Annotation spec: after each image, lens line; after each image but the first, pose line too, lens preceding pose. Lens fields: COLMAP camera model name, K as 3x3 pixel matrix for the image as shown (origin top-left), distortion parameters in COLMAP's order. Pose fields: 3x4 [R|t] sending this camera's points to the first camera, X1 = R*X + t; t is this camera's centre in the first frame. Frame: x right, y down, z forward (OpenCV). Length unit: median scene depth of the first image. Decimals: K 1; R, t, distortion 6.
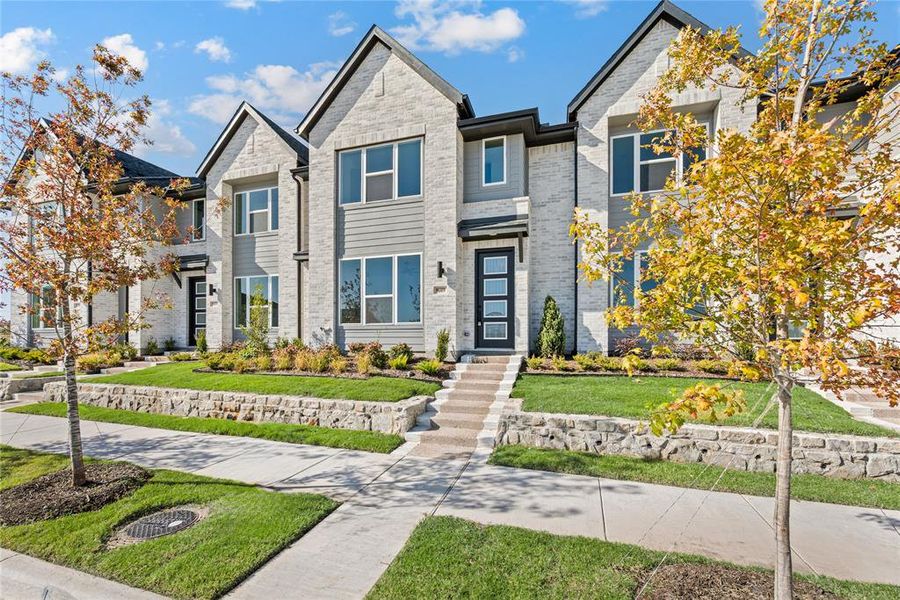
lens RADIAL K [[400.8, 0, 450.0], [0, 400.8, 300.0], [0, 0, 1]] dist [-0.000613, -0.000068]
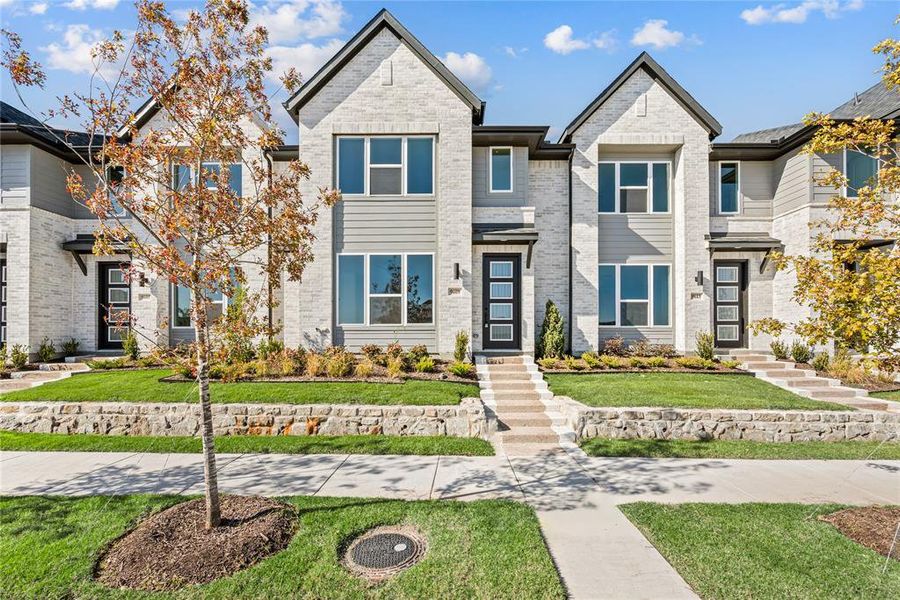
lens RADIAL K [[409.0, 0, 451.2], [0, 409.0, 297.1], [0, 0, 1]] dist [-0.000584, -0.000160]
pose [[0.949668, 0.030711, 0.311749, -0.342647], [-0.029661, 0.999527, -0.008111, -0.002452], [-0.311851, -0.001544, 0.950130, 0.031778]]
